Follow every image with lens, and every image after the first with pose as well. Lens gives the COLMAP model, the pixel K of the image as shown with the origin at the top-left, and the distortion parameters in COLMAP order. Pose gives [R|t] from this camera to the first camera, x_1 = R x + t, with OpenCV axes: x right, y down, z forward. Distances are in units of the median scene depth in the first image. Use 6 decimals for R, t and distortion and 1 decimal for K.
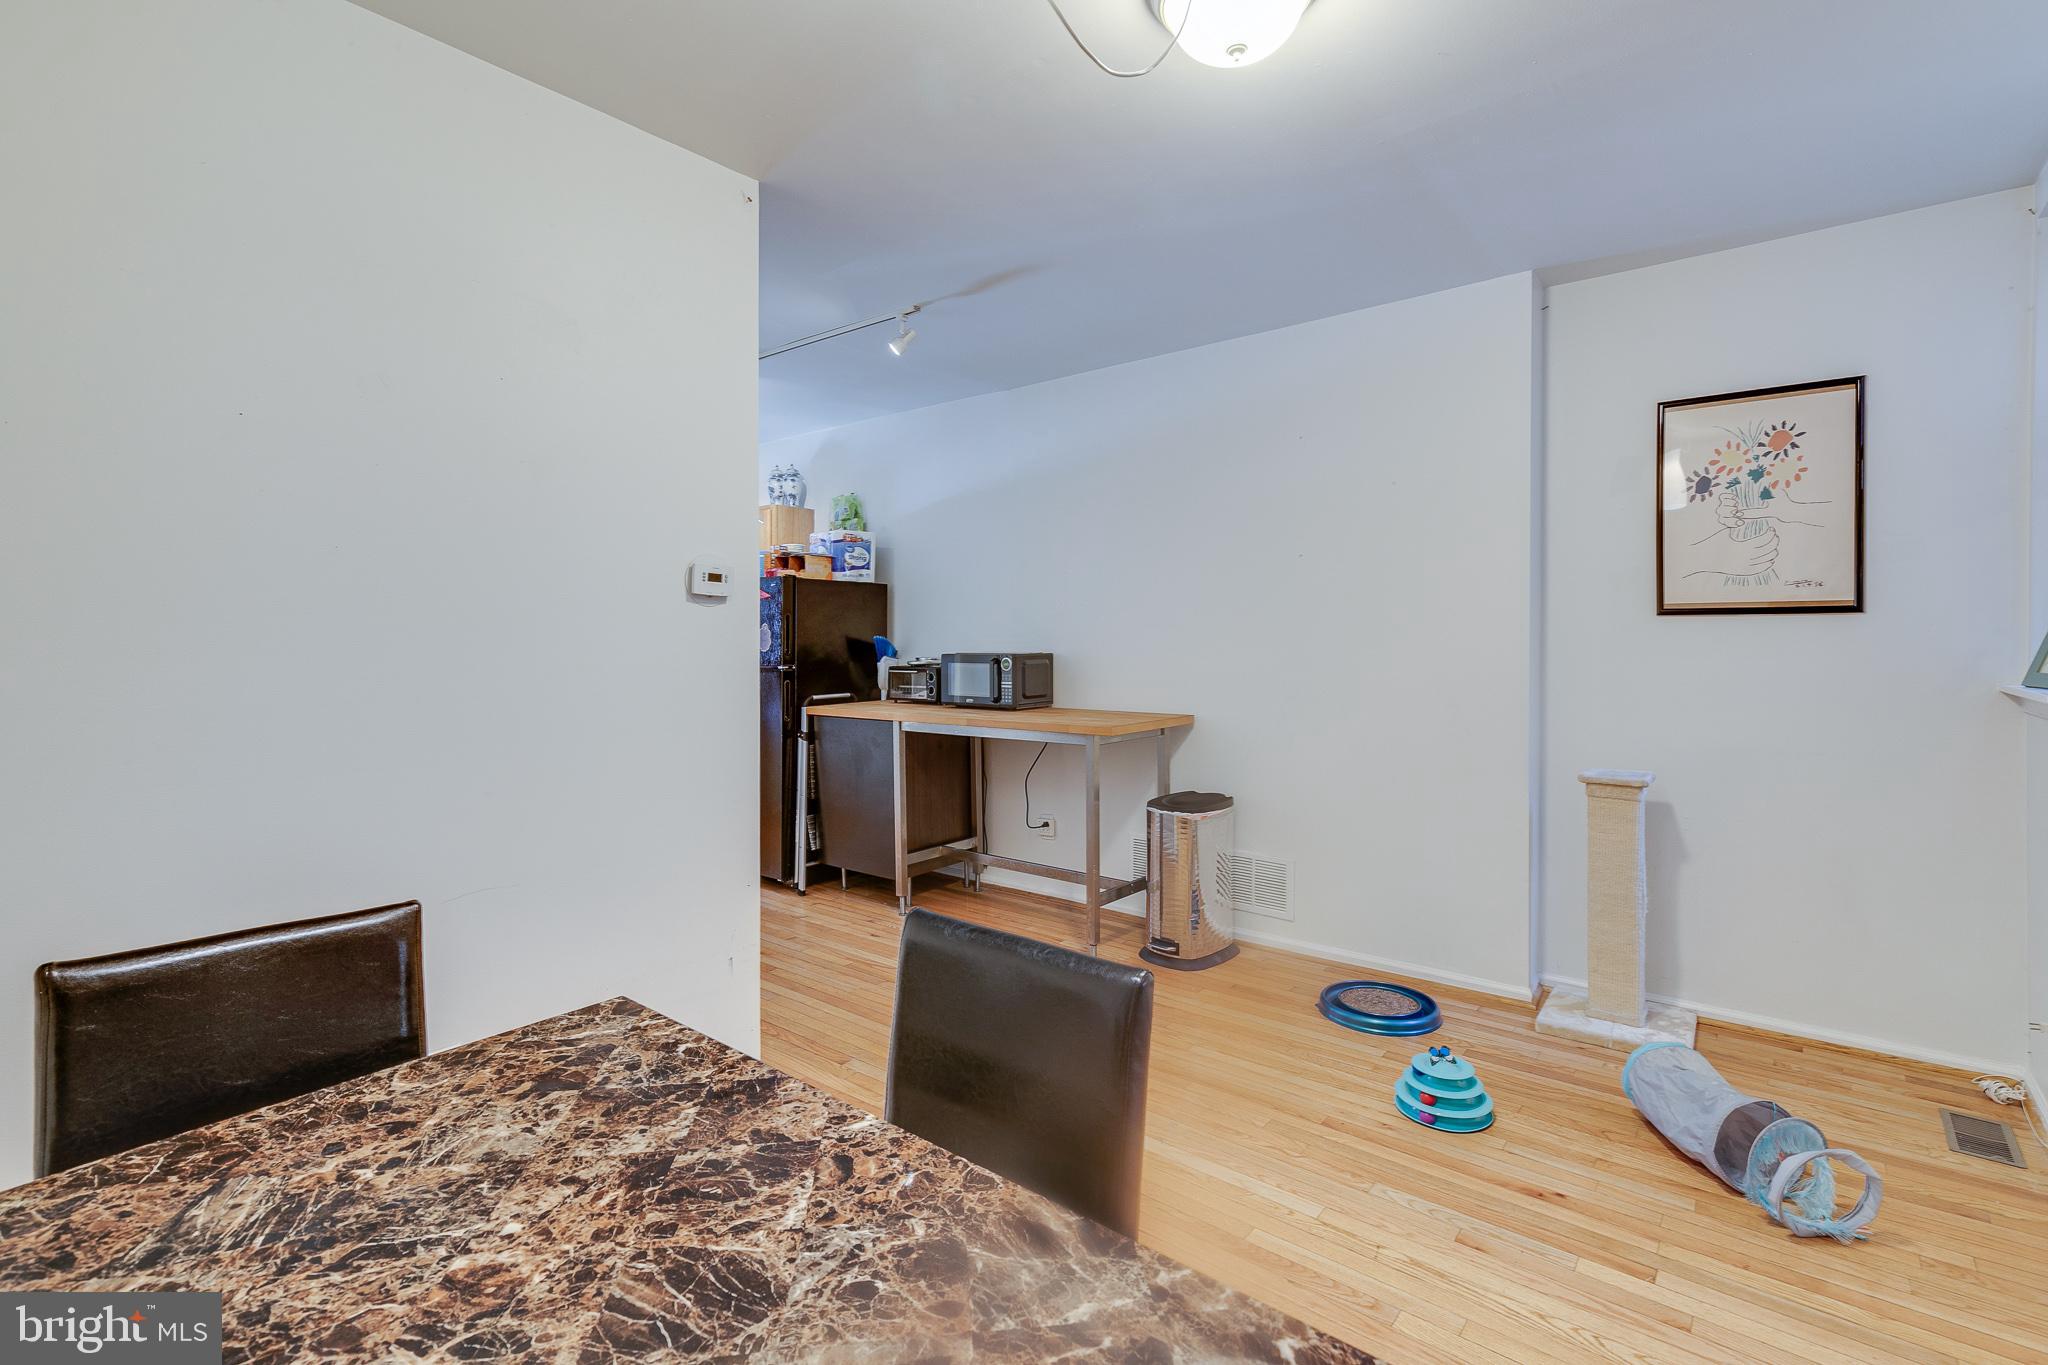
lens RADIAL K [[934.6, 0, 1023.5], [0, 934.6, 636.1], [0, 0, 1]] dist [0.008768, -0.001080]
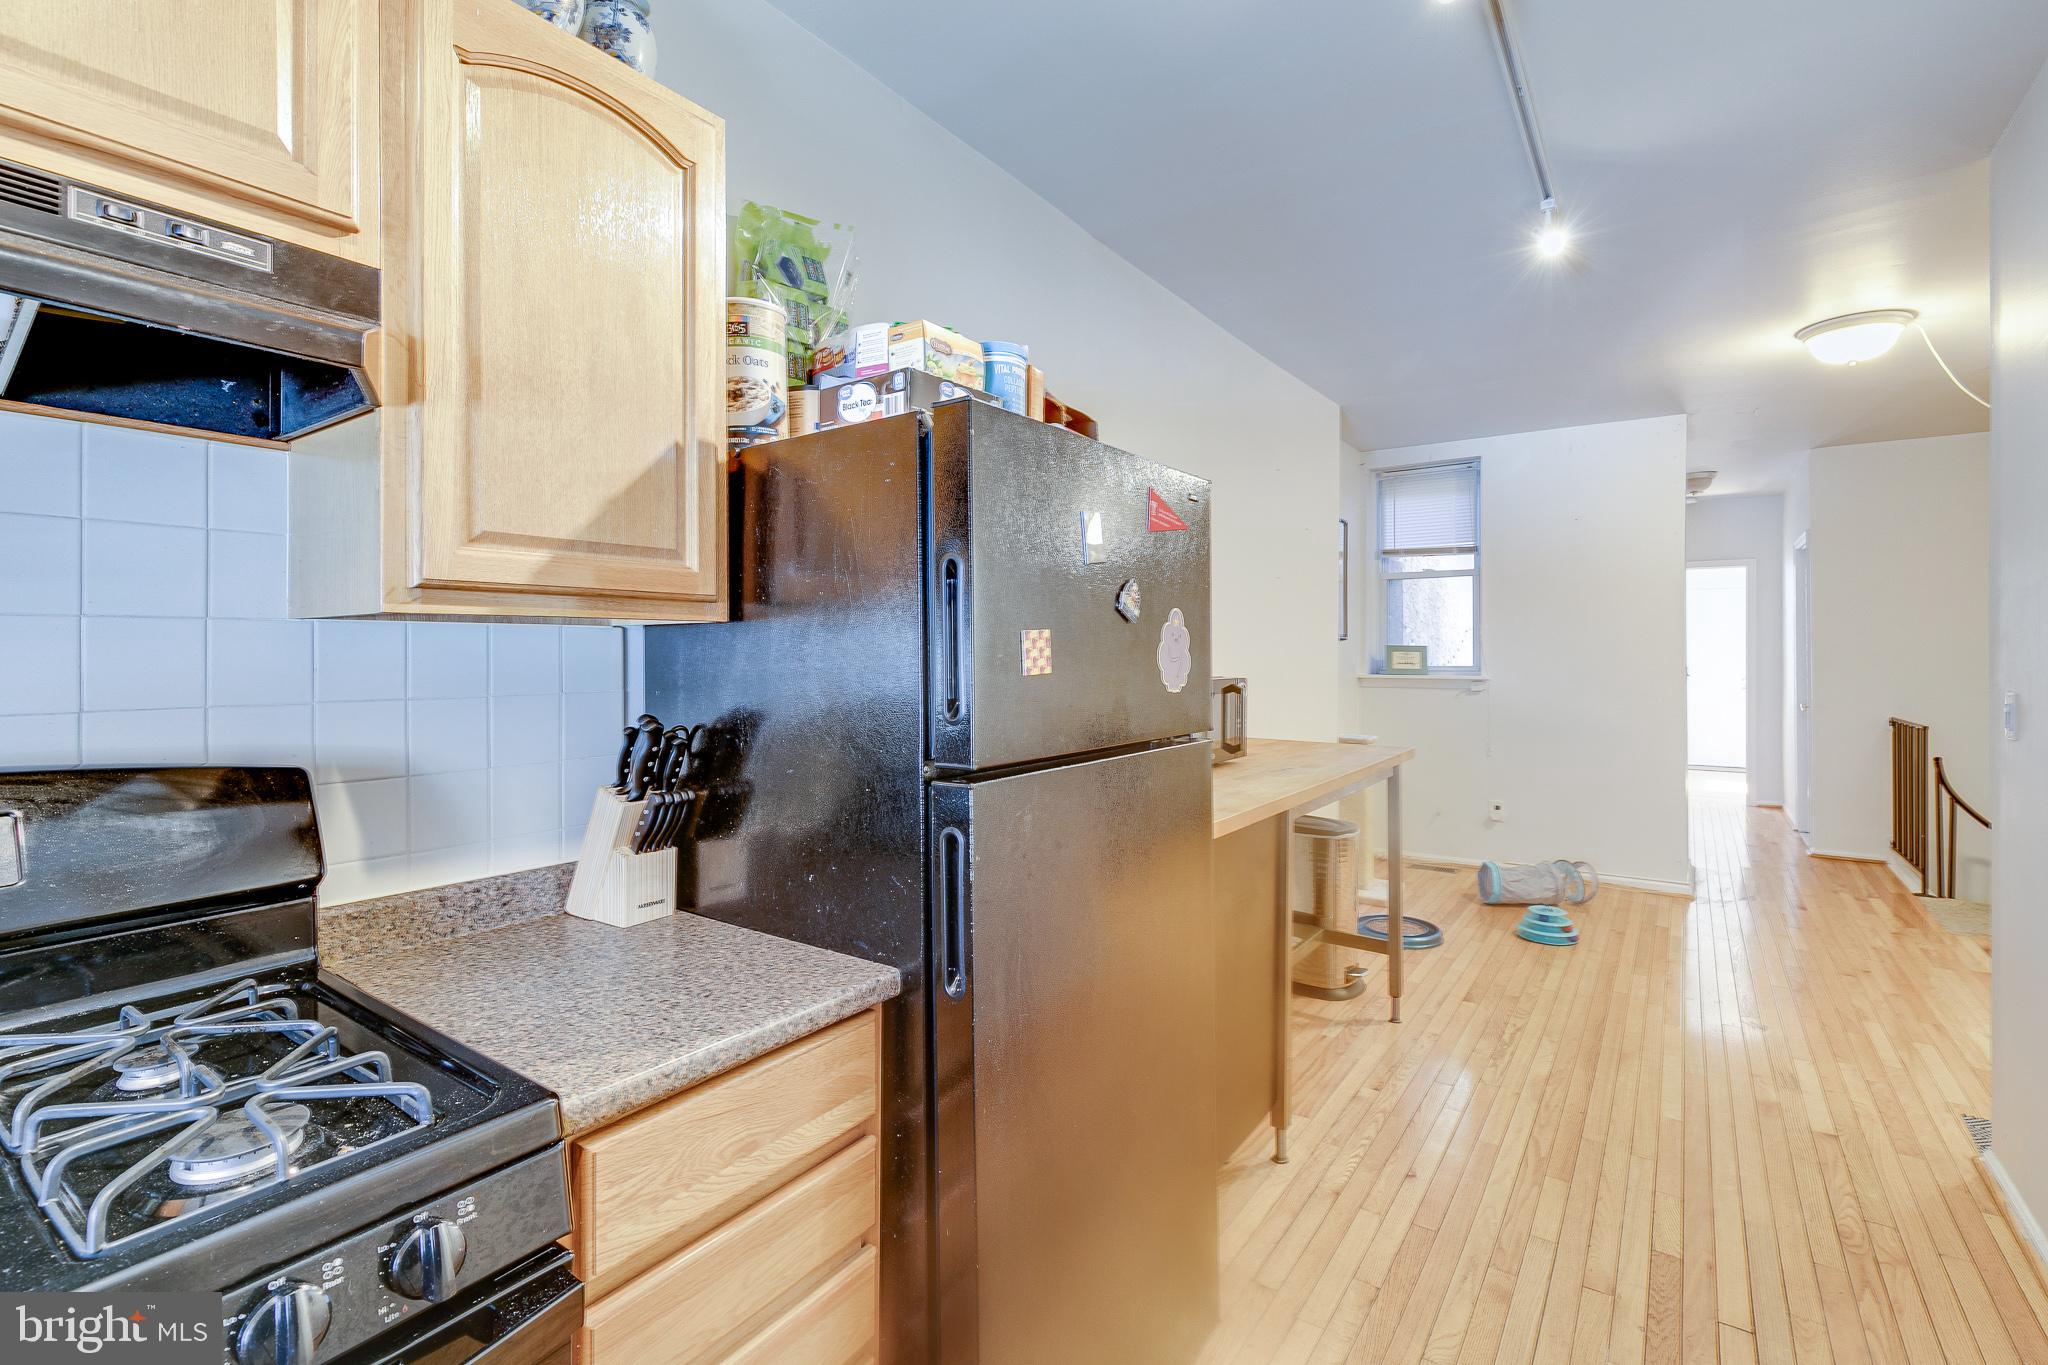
lens RADIAL K [[934.6, 0, 1036.6], [0, 934.6, 642.3], [0, 0, 1]] dist [0.008768, -0.001080]
pose [[-0.084359, 0.012415, 0.996358, -1.010222], [-0.003368, 0.999913, -0.012744, 0.005073], [-0.996430, -0.004431, -0.084310, 1.805772]]
